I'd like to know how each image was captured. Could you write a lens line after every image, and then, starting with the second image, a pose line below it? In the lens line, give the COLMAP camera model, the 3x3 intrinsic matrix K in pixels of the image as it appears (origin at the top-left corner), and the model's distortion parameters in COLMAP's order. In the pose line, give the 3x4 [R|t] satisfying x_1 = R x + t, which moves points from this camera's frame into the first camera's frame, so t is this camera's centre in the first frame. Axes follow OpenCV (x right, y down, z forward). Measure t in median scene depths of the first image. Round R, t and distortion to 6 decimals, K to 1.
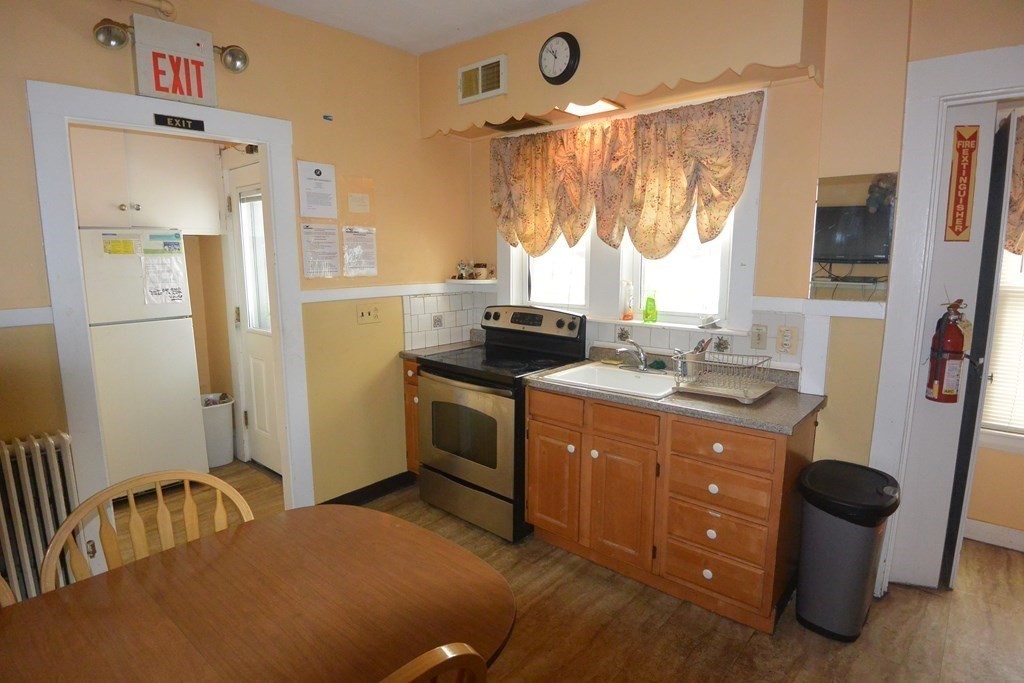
lens RADIAL K [[548.5, 0, 512.3], [0, 548.5, 341.9], [0, 0, 1]] dist [-0.003198, -0.000270]
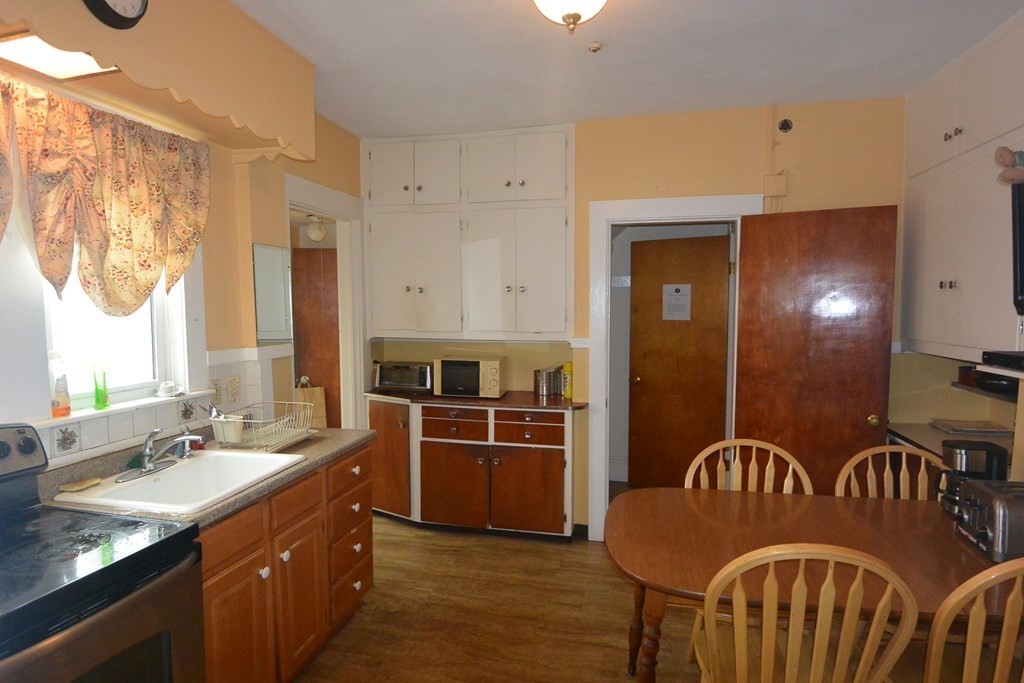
lens RADIAL K [[555.0, 0, 510.5], [0, 555.0, 342.0], [0, 0, 1]] dist [0.001607, 0.000386]
pose [[-0.454093, -0.055296, 0.889237, -0.608245], [0.149323, 0.979231, 0.137145, -0.140783], [-0.878352, 0.195060, -0.436405, 0.875826]]
